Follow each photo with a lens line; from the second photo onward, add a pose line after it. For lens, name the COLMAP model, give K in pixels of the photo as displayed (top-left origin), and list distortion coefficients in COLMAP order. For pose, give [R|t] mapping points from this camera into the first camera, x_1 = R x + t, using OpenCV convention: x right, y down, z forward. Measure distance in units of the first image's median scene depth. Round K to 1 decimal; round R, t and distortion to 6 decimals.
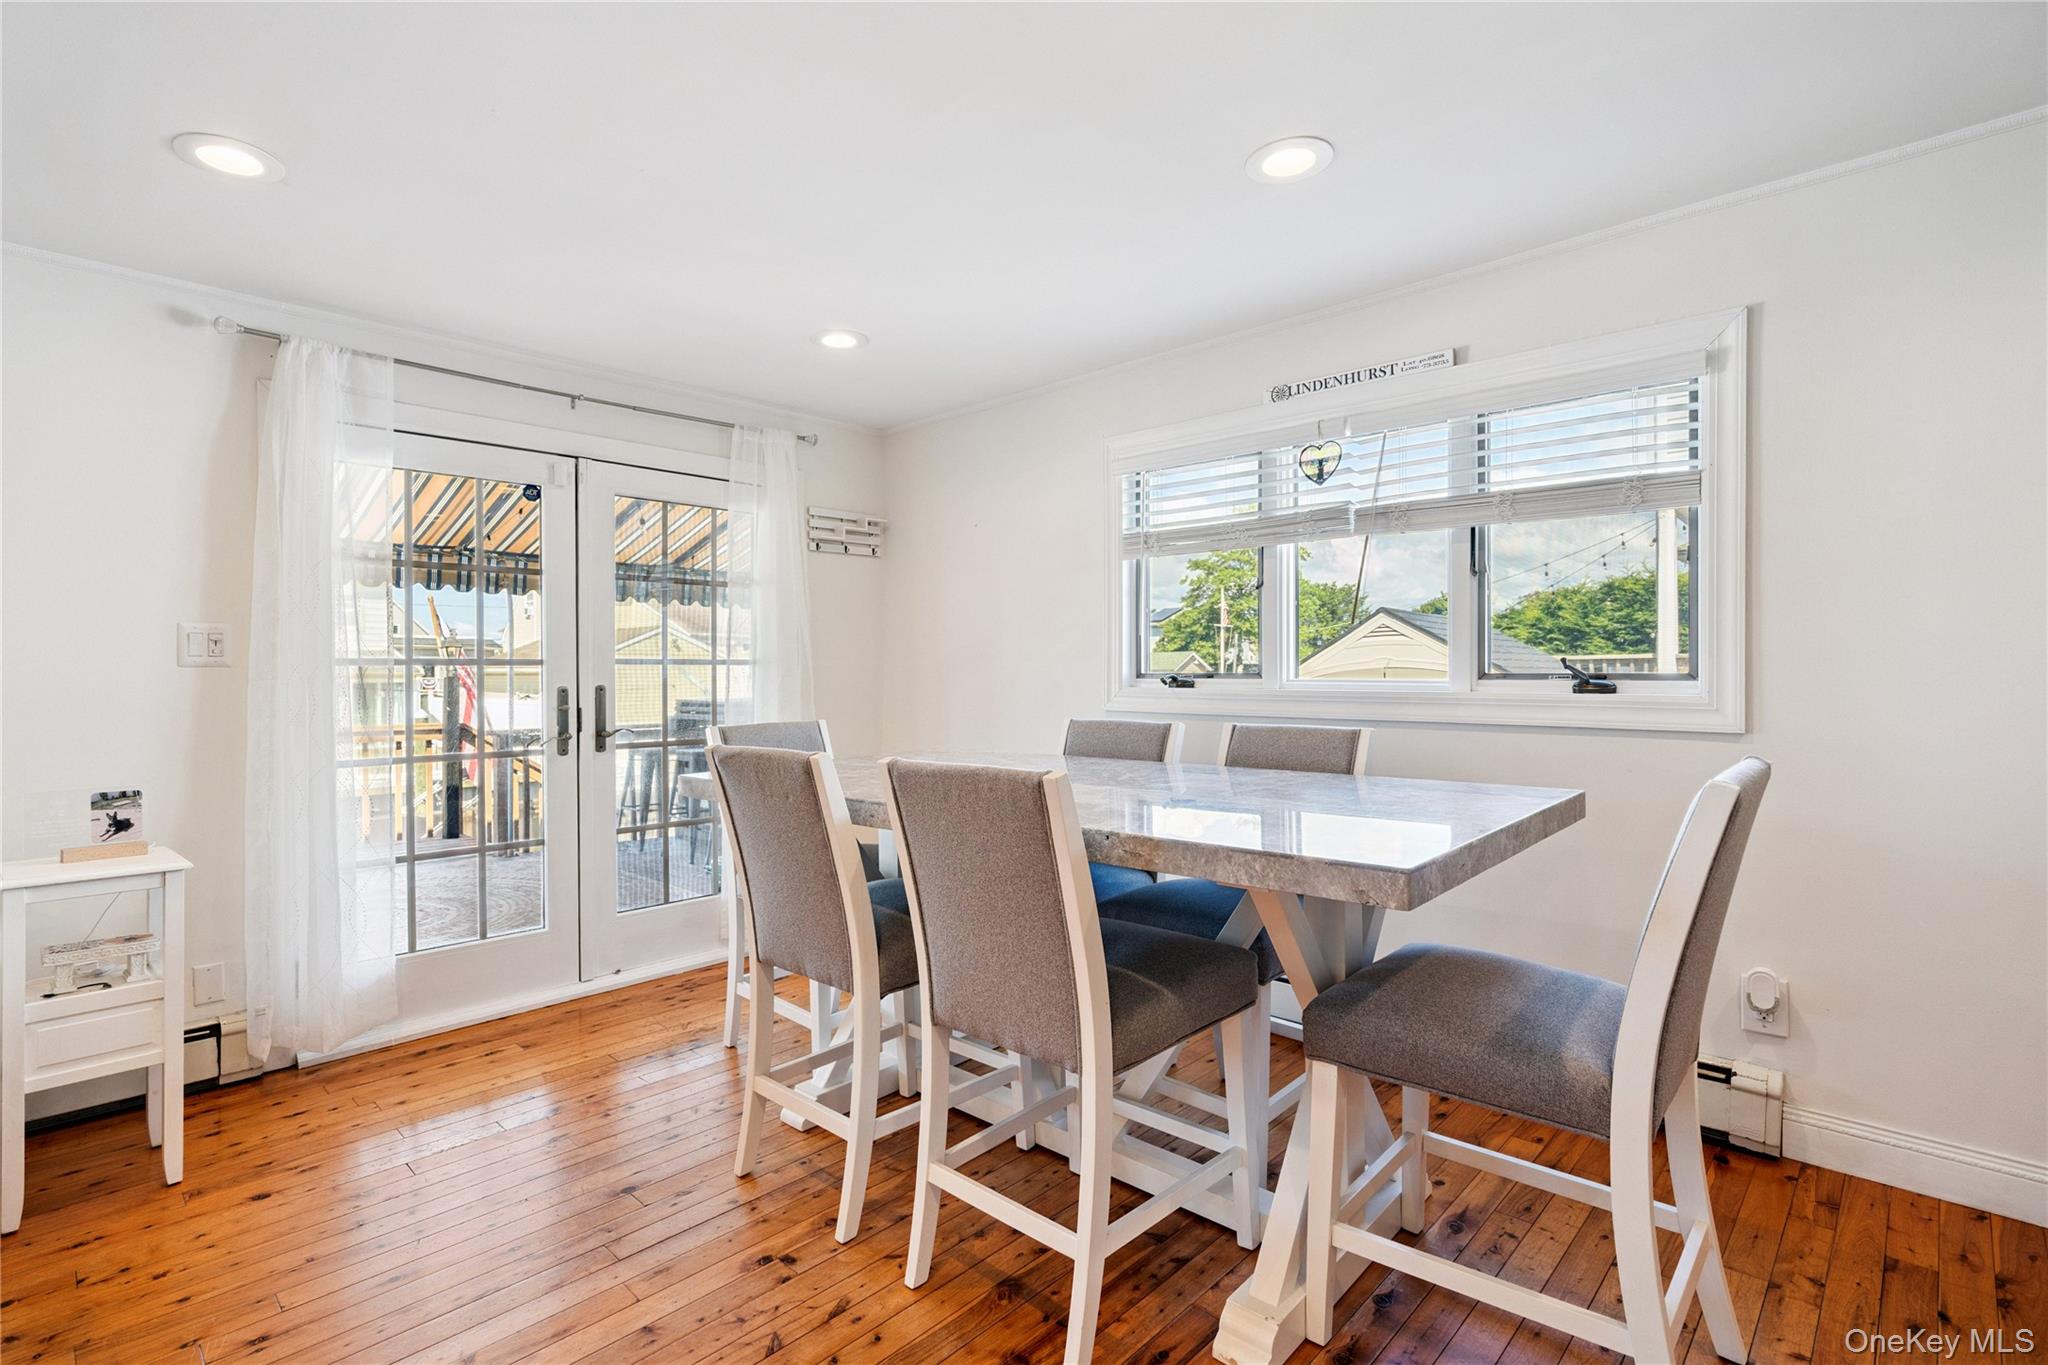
lens RADIAL K [[953.2, 0, 1010.6], [0, 953.2, 672.4], [0, 0, 1]] dist [-0.007530, 0.000609]
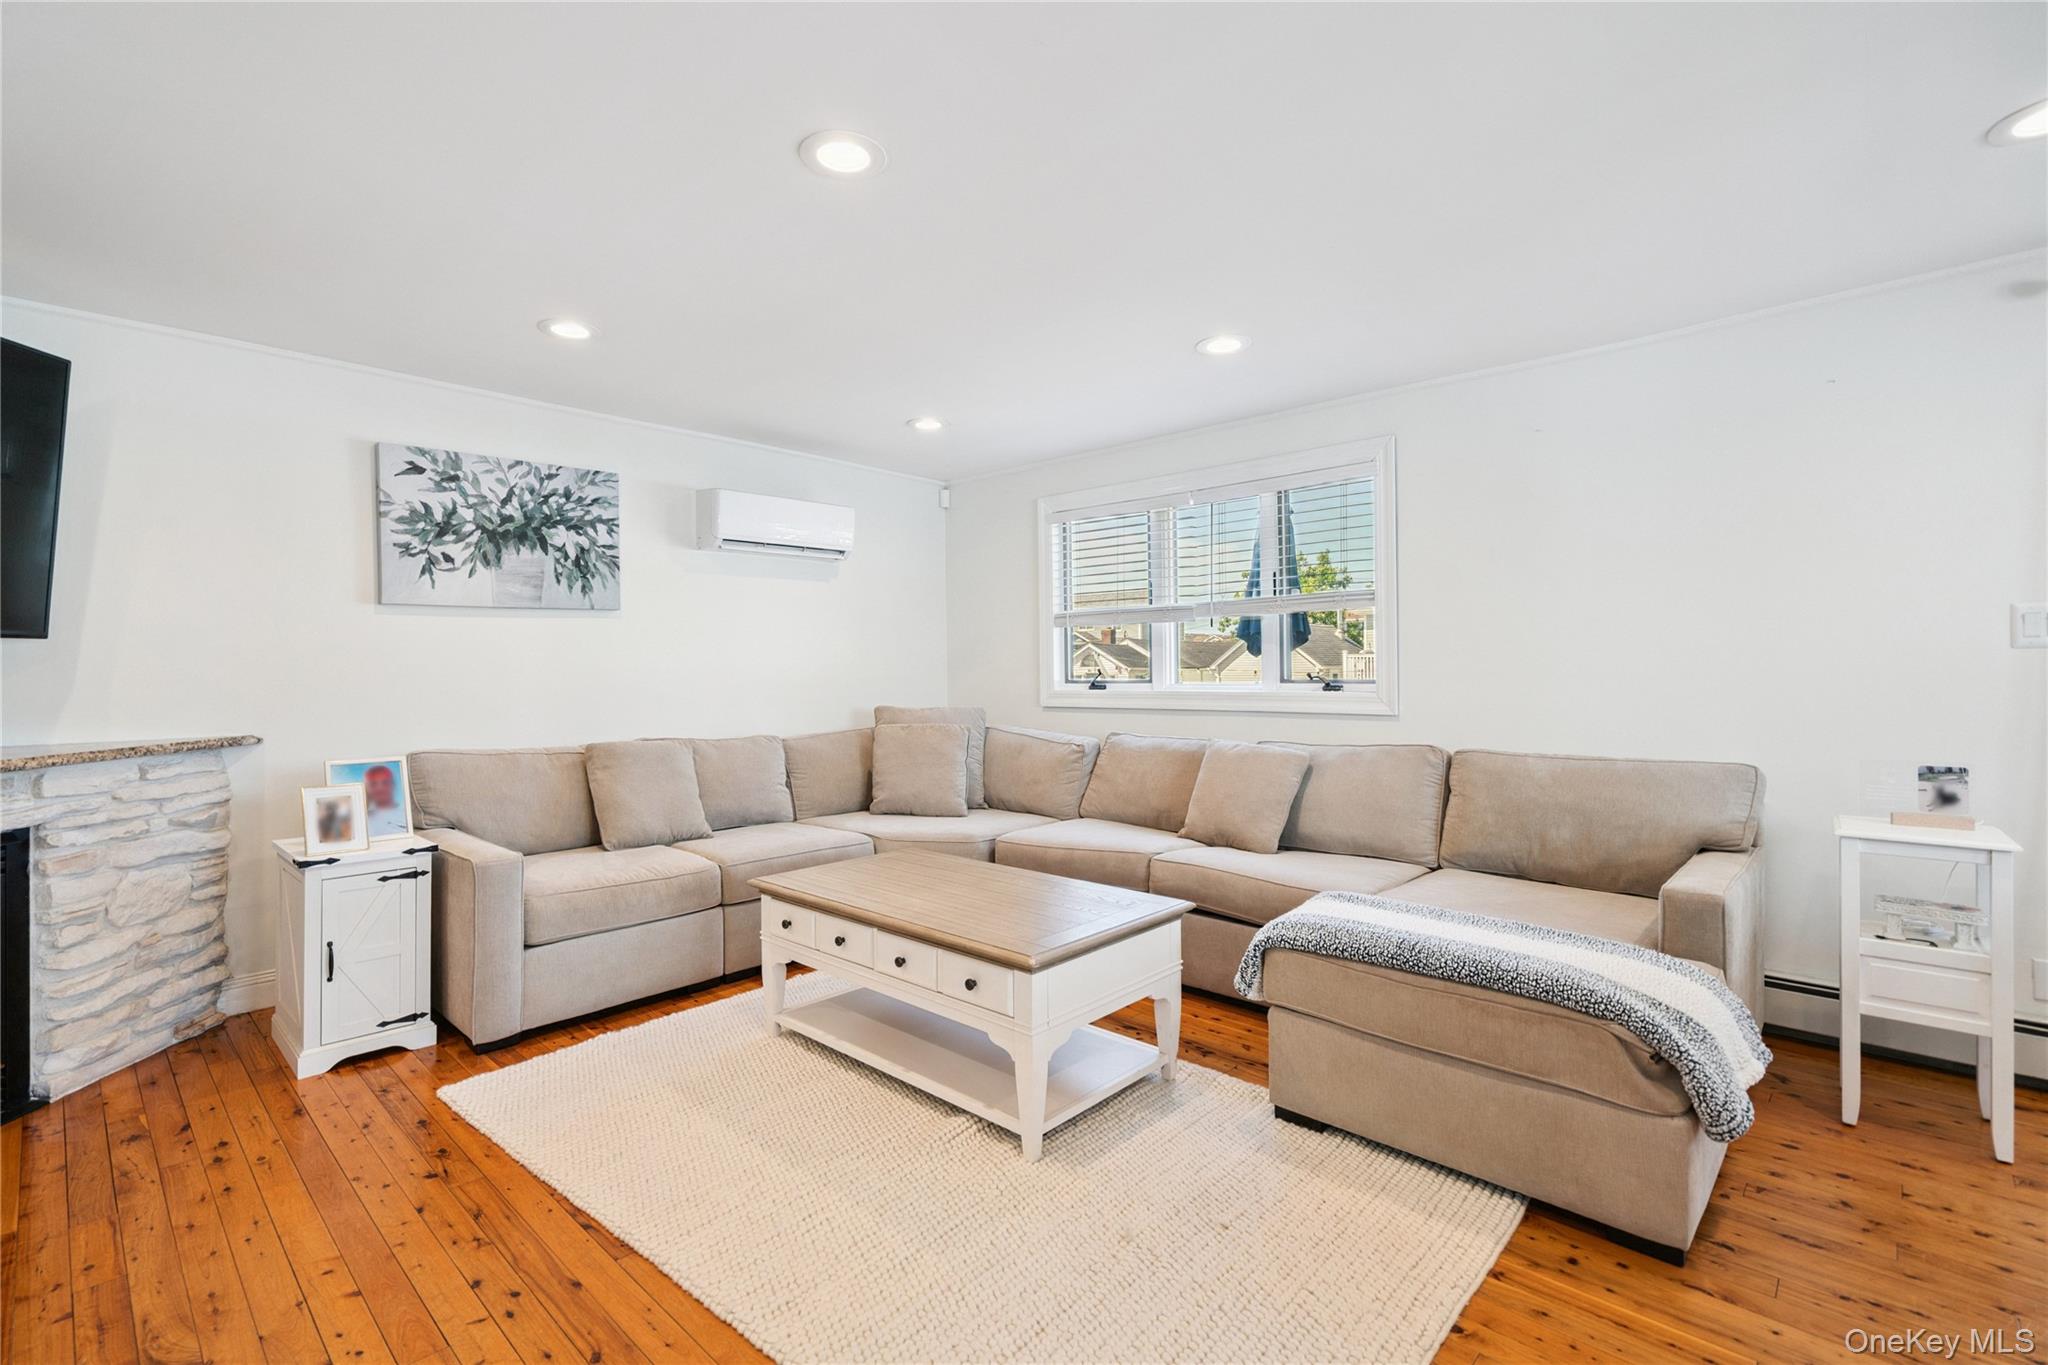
lens RADIAL K [[921.4, 0, 994.8], [0, 921.4, 667.7], [0, 0, 1]] dist [-0.002537, 0.000554]
pose [[-0.002324, 0.002810, -0.999993, 0.081170], [0.012674, 0.999916, 0.002780, -0.001799], [0.999917, -0.012667, -0.002359, -0.055468]]
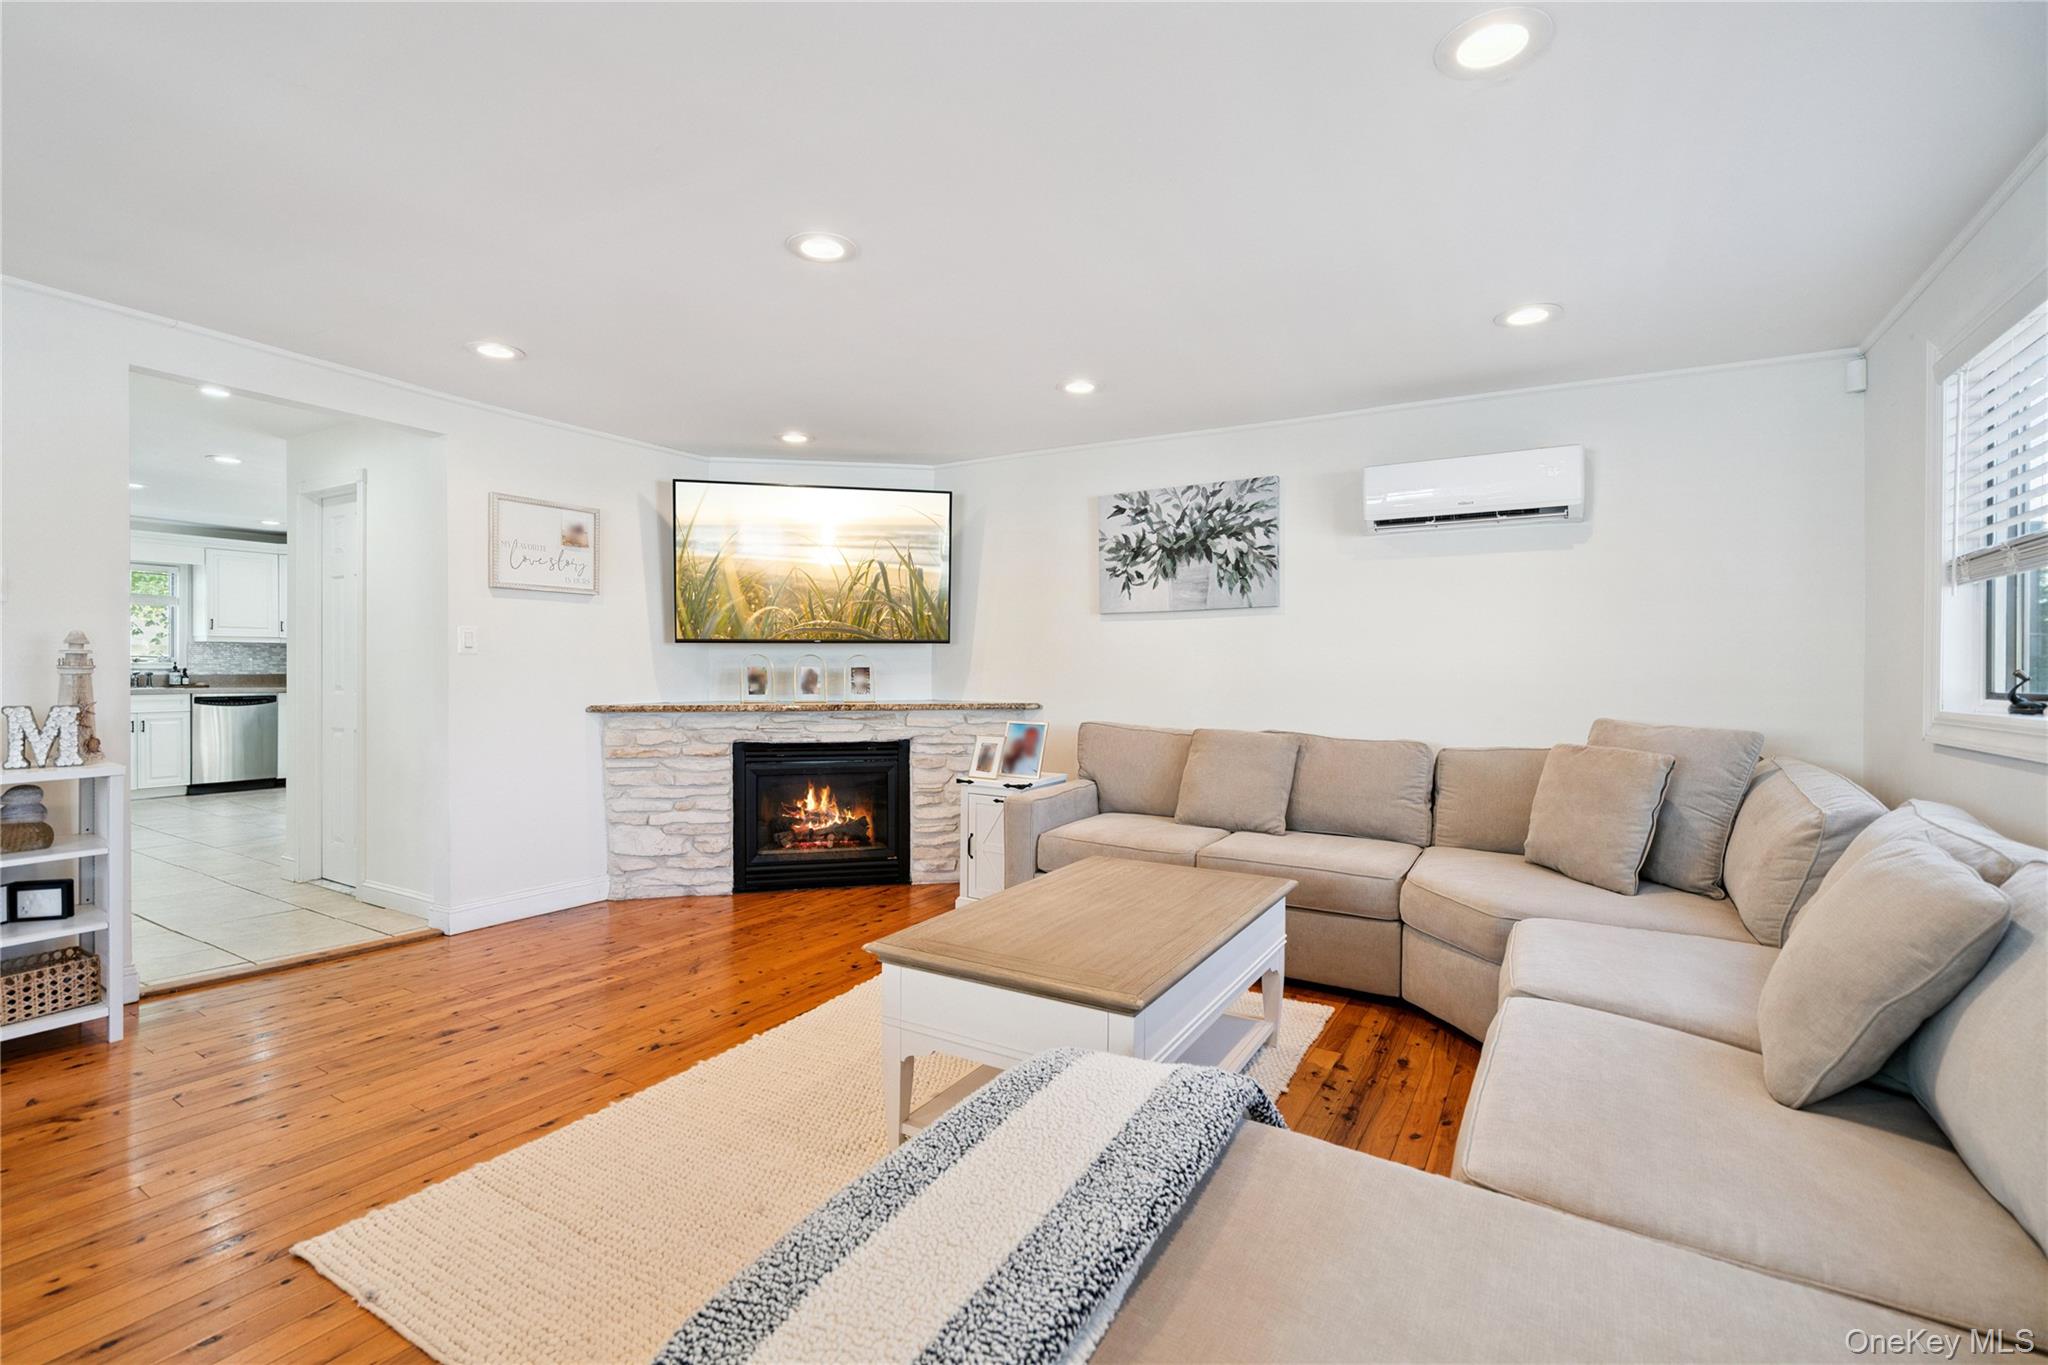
lens RADIAL K [[924.7, 0, 999.3], [0, 924.7, 674.1], [0, 0, 1]] dist [-0.002611, 0.000879]
pose [[-0.978973, -0.002752, -0.203973, -0.660941], [-0.003546, 0.999987, 0.003527, 0.012187], [0.203961, 0.004177, -0.978970, 0.798393]]
